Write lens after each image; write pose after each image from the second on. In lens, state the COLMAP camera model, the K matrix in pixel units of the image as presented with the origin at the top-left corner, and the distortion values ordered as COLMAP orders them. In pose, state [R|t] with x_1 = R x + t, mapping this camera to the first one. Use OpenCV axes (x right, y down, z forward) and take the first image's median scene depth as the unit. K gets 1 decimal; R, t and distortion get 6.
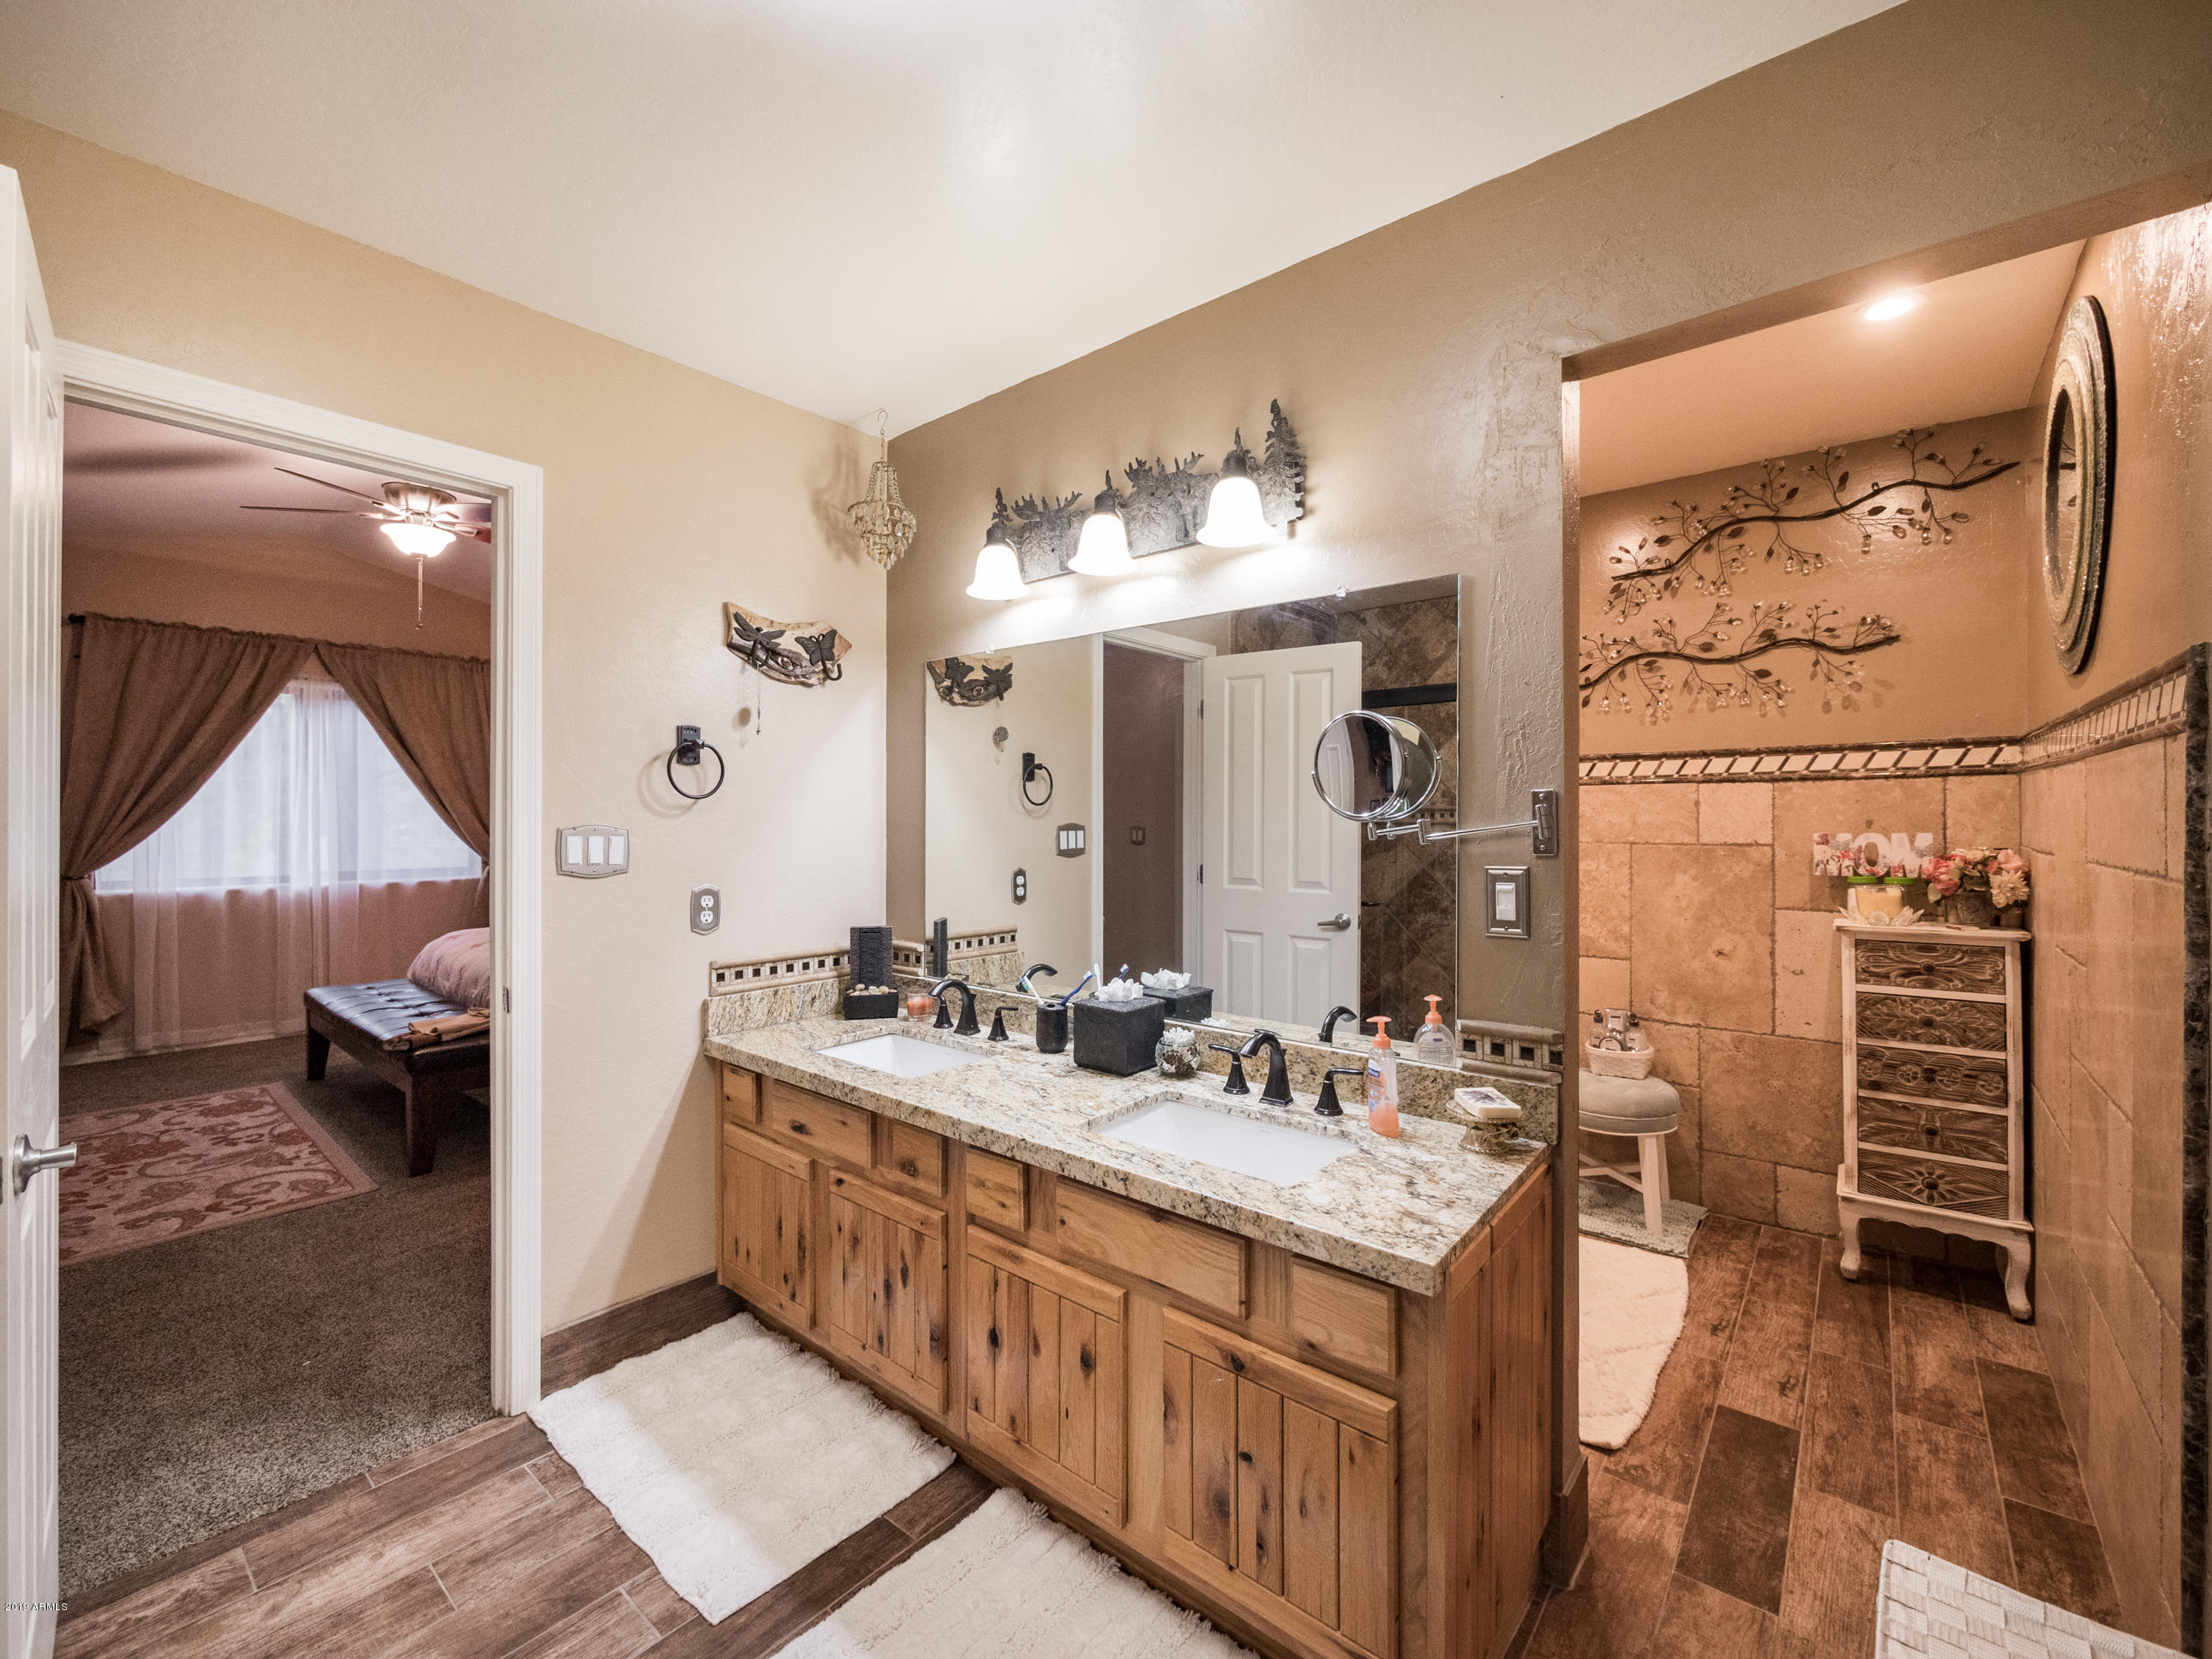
lens RADIAL K [[937.1, 0, 1106.4], [0, 937.1, 824.6], [0, 0, 1]] dist [-0.004379, -0.000257]
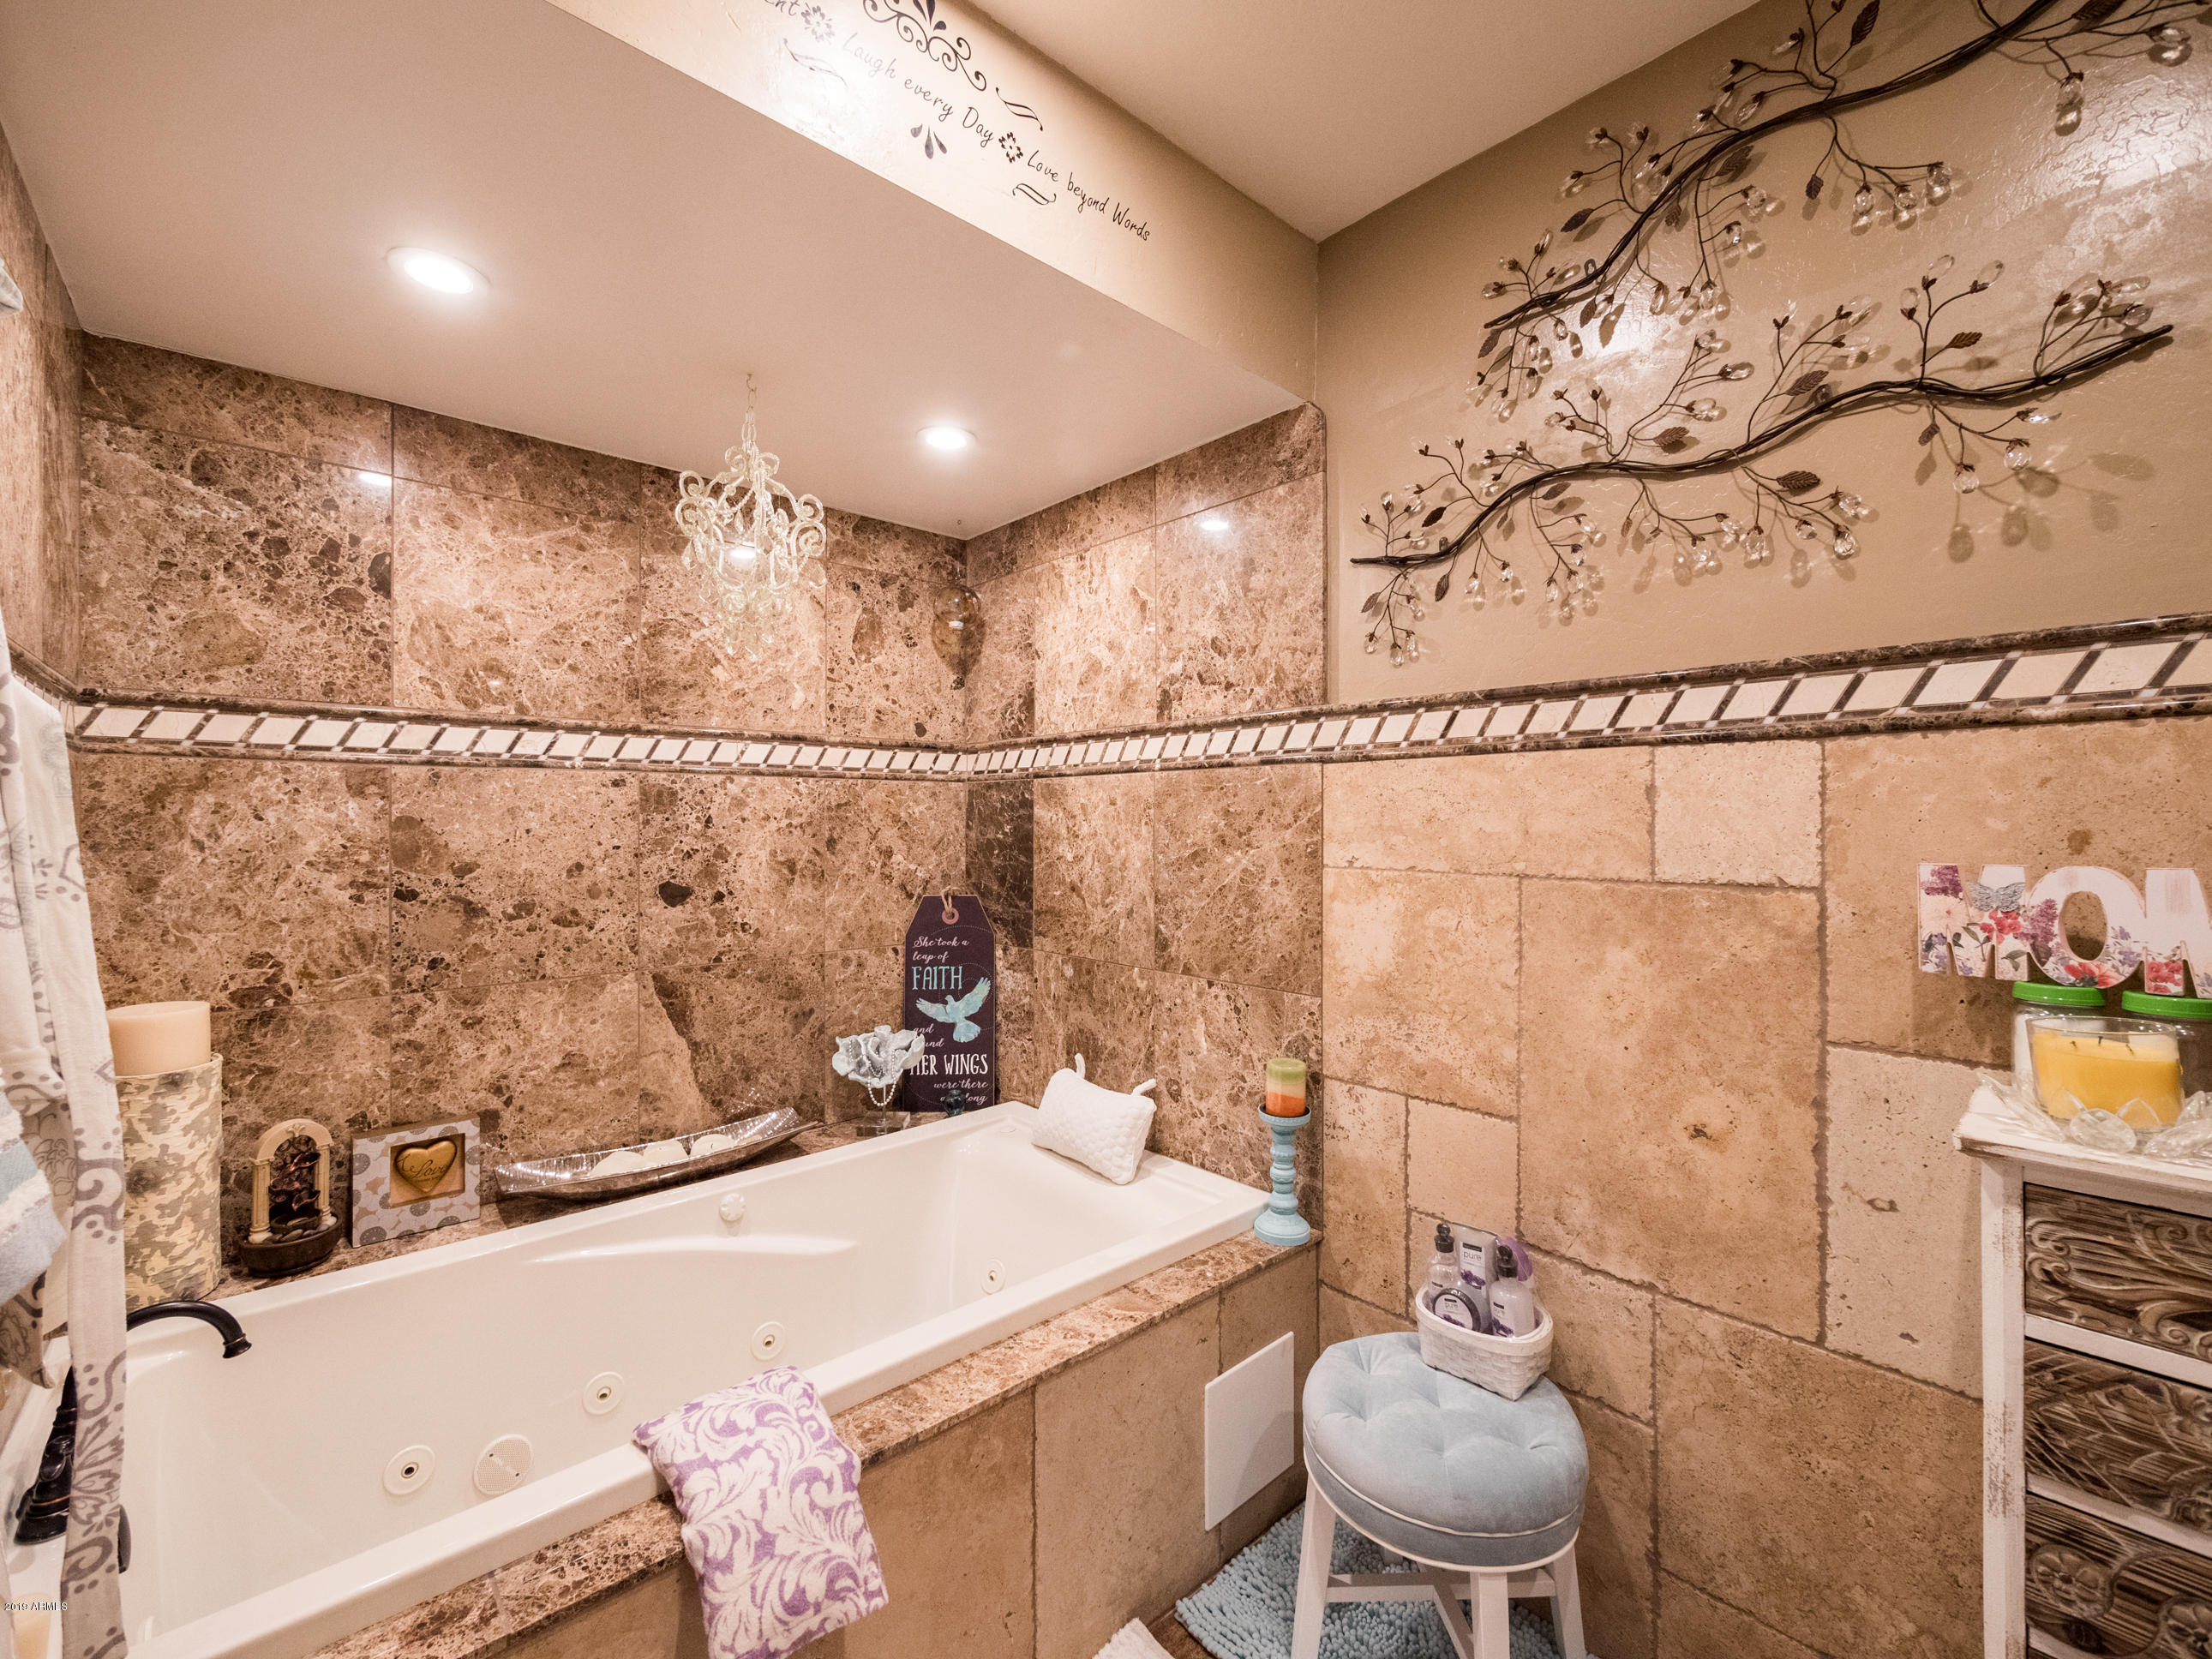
lens RADIAL K [[937.1, 0, 1105.8], [0, 937.1, 823.5], [0, 0, 1]] dist [-0.004379, -0.000257]
pose [[0.989318, 0.003644, -0.145727, 0.456797], [-0.004127, 0.999987, -0.003015, -0.004921], [0.145714, 0.003584, 0.989320, 0.540084]]
